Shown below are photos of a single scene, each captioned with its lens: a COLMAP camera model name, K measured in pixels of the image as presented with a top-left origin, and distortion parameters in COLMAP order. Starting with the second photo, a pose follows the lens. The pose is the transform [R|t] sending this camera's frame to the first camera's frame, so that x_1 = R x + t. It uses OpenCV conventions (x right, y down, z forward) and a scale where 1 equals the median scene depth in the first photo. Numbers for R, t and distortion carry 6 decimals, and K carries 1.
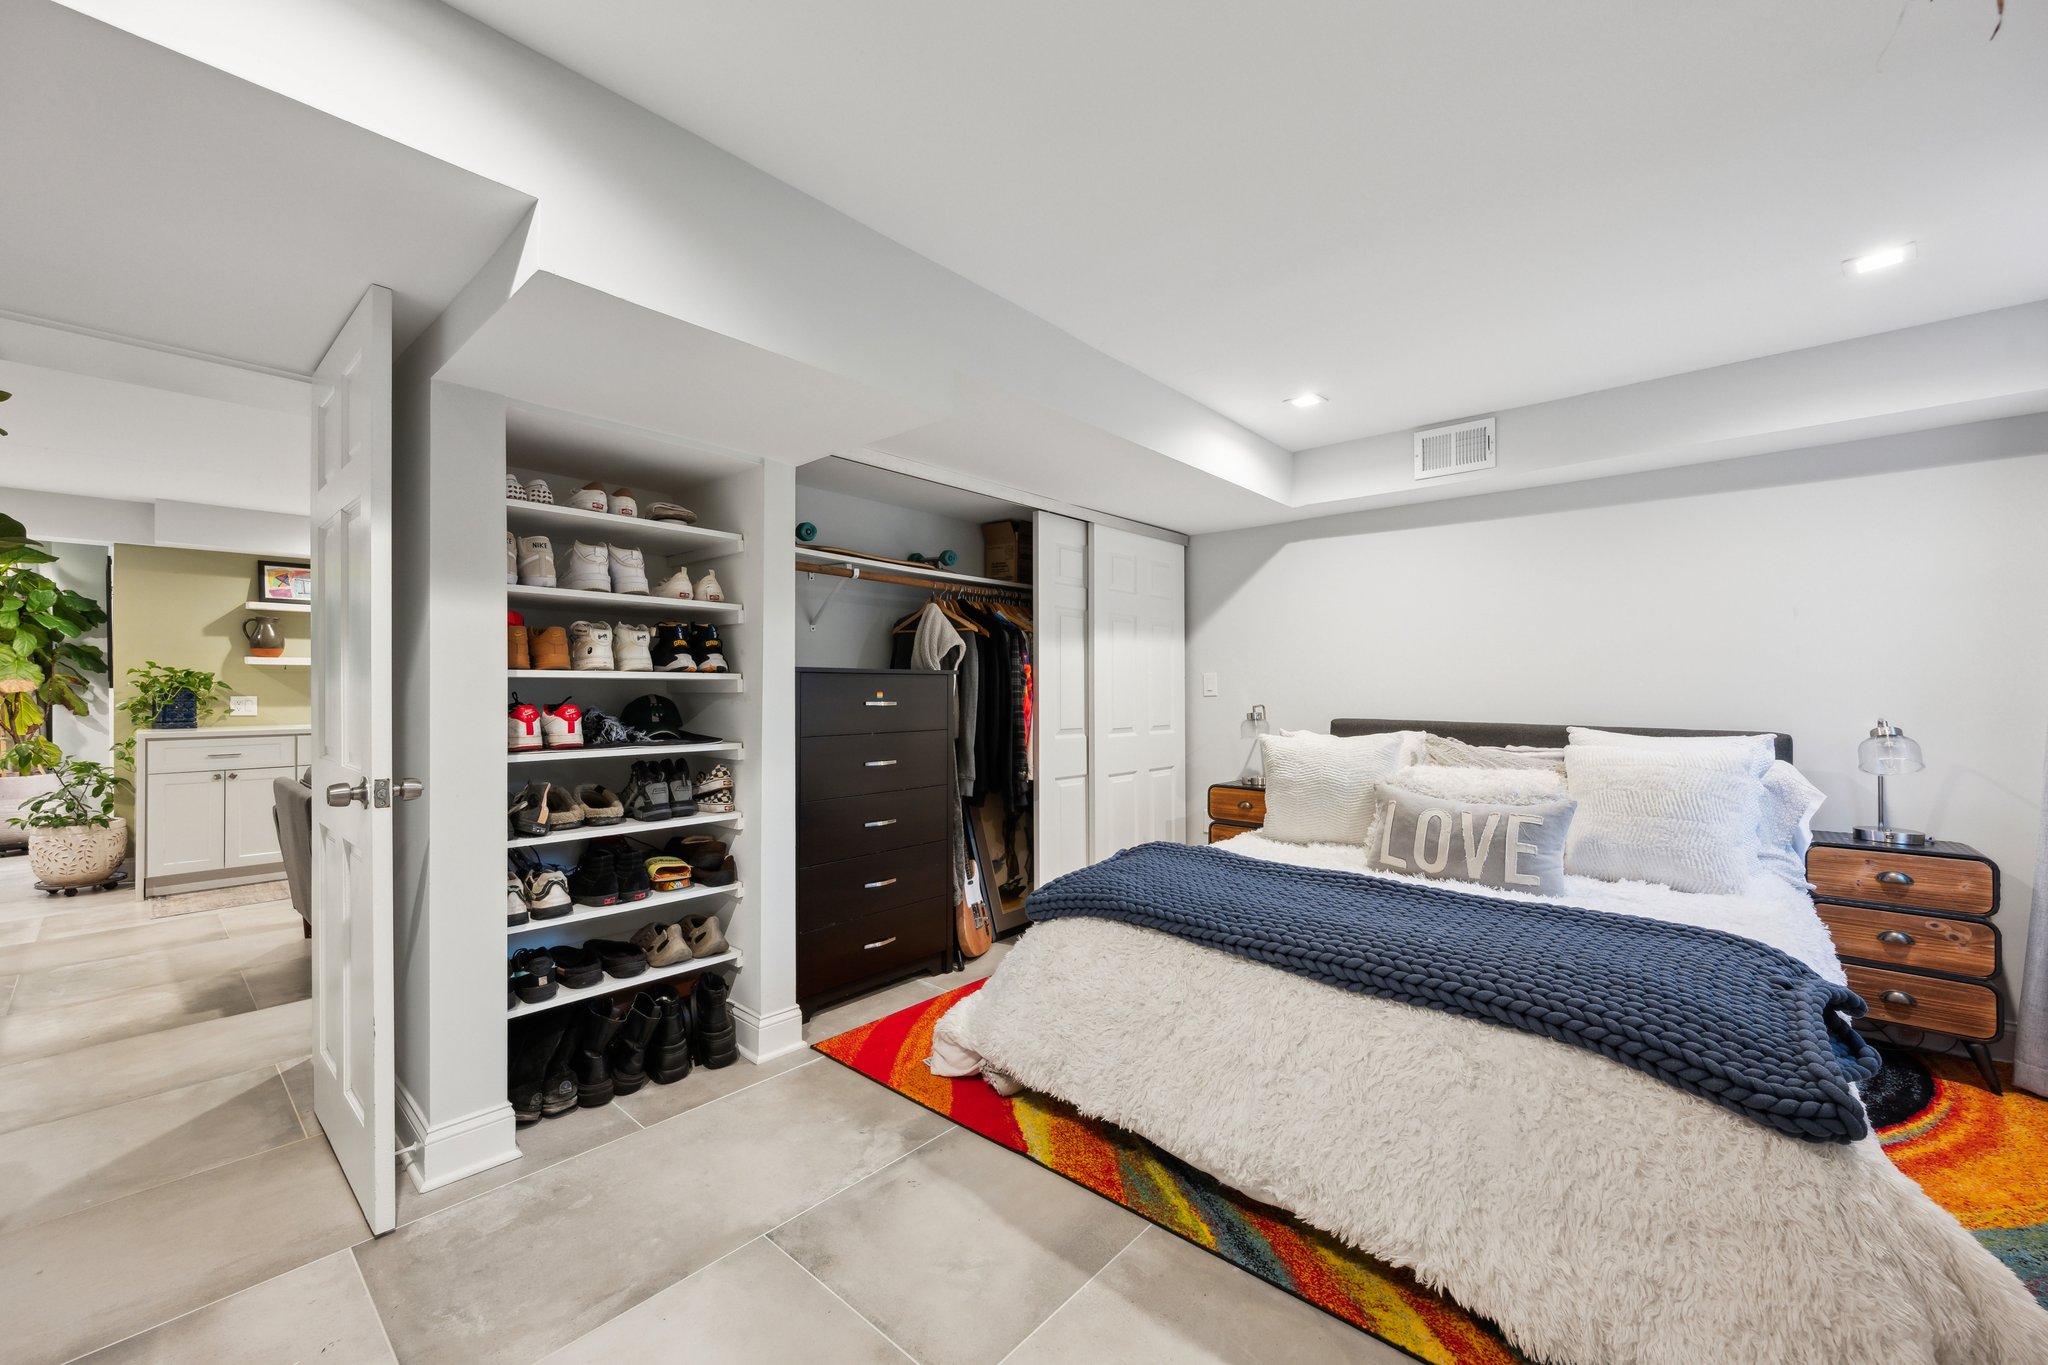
lens RADIAL K [[807.4, 0, 1021.7], [0, 807.4, 684.9], [0, 0, 1]] dist [-0.003655, 0.000628]
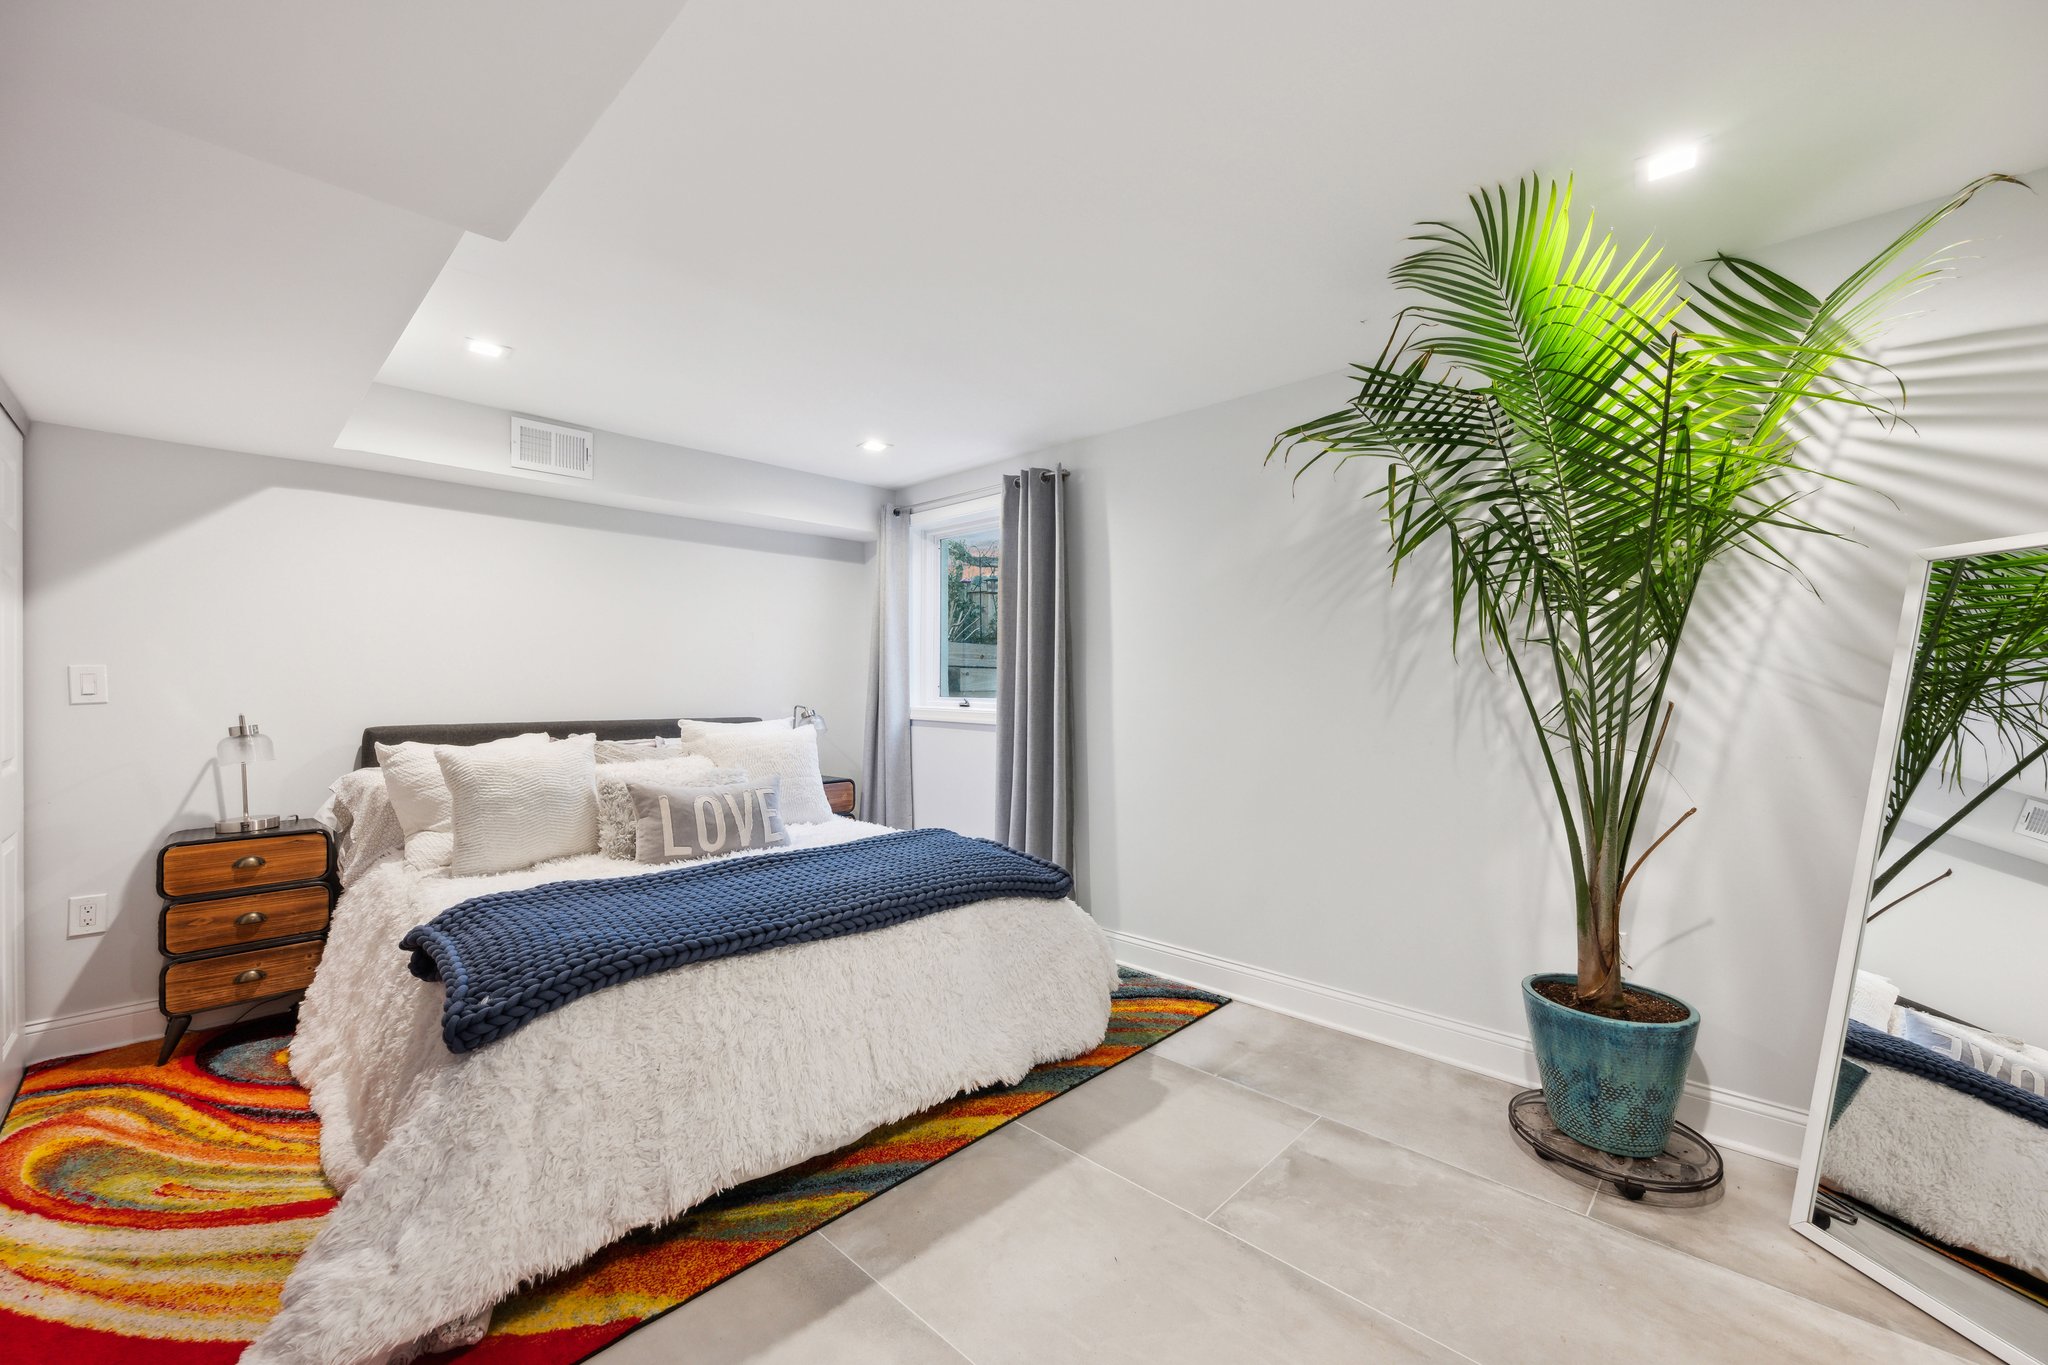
lens RADIAL K [[807.4, 0, 1021.7], [0, 807.4, 681.9], [0, 0, 1]] dist [-0.003655, 0.000628]
pose [[0.043231, 0.000710, 0.999065, -0.672551], [0.000996, 0.999999, -0.000754, -0.003142], [-0.999065, 0.001028, 0.043230, 0.582026]]
